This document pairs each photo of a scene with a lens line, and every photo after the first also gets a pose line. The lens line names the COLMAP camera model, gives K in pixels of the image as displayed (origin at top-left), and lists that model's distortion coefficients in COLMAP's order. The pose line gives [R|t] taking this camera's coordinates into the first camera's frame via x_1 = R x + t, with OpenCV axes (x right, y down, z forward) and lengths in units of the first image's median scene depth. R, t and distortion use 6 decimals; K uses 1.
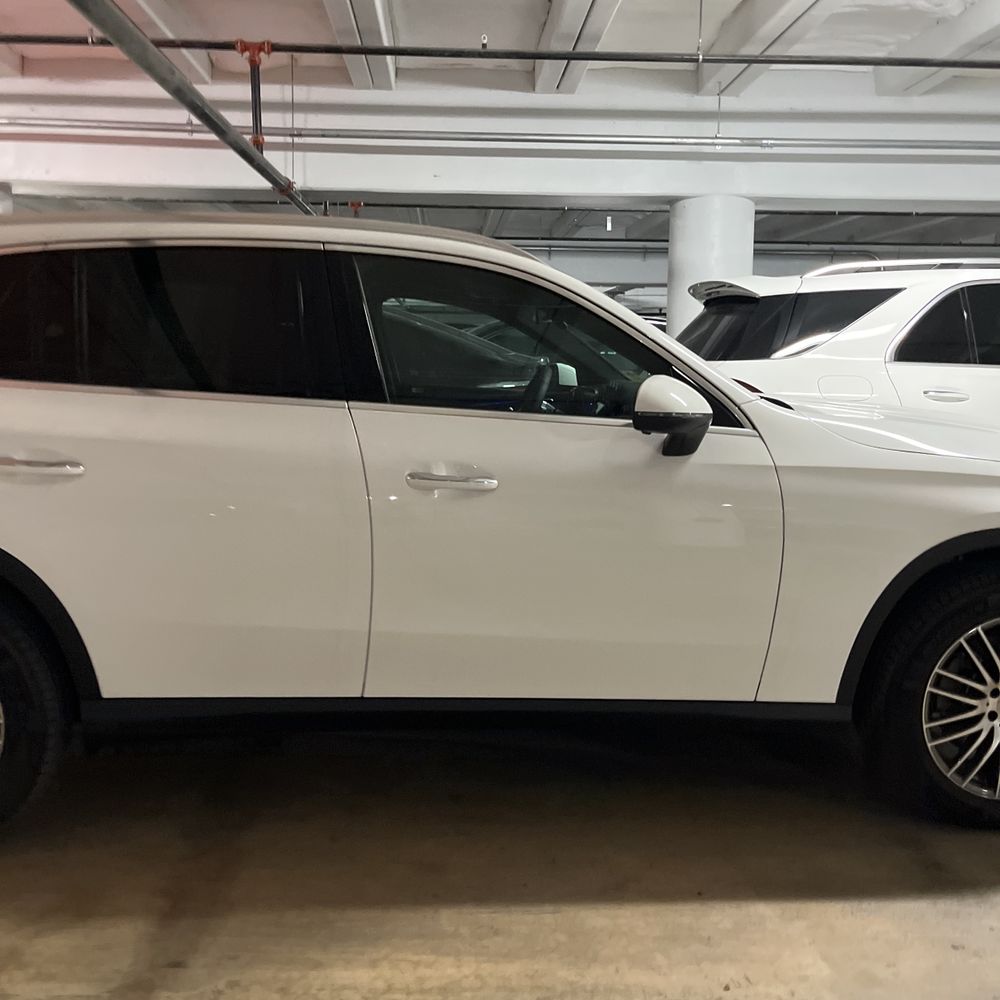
lens RADIAL K [[1015.4, 0, 490.0], [0, 1015.4, 496.3], [0, 0, 1]] dist [0.027375, 0.000000]
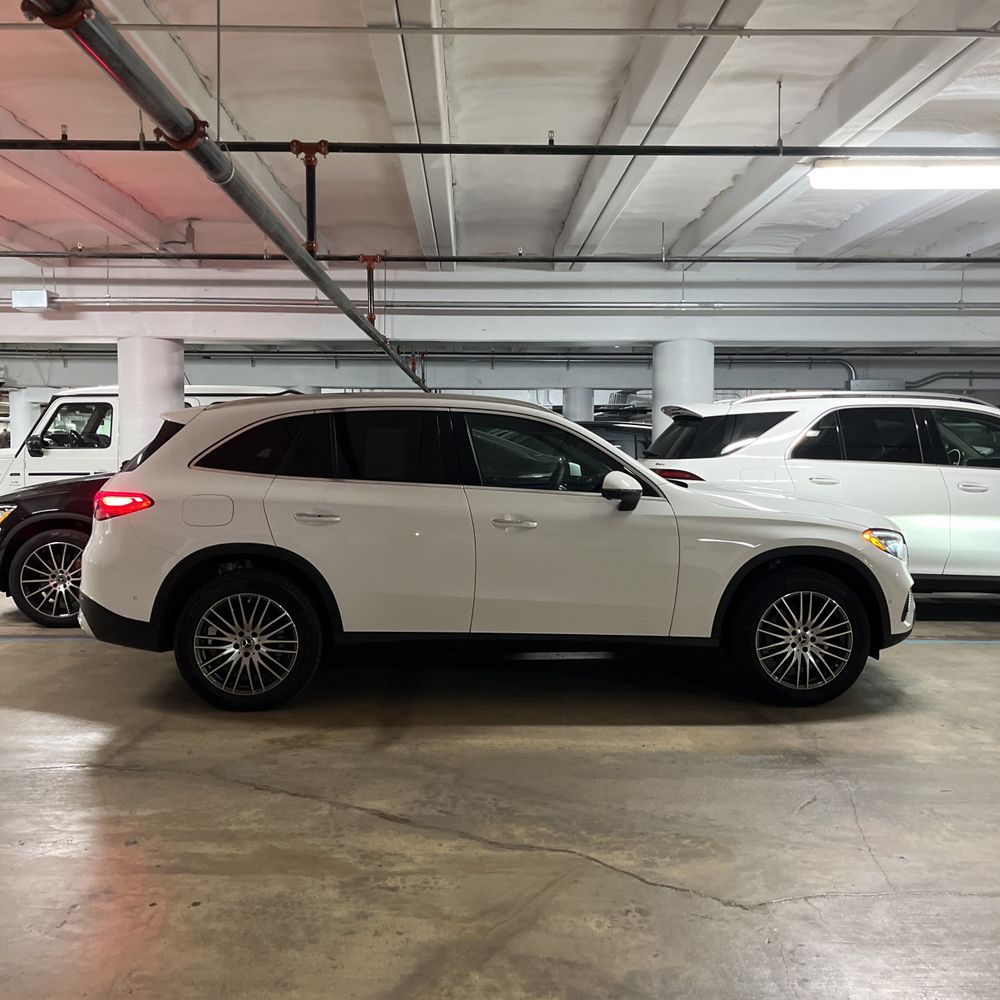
lens RADIAL K [[1015.4, 0, 504.4], [0, 1015.4, 495.0], [0, 0, 1]] dist [0.027375, 0.000000]
pose [[0.999918, -0.007992, -0.009980, -0.026732], [0.007083, 0.996090, -0.088054, 0.078147], [0.010645, 0.087977, 0.996066, -0.755778]]
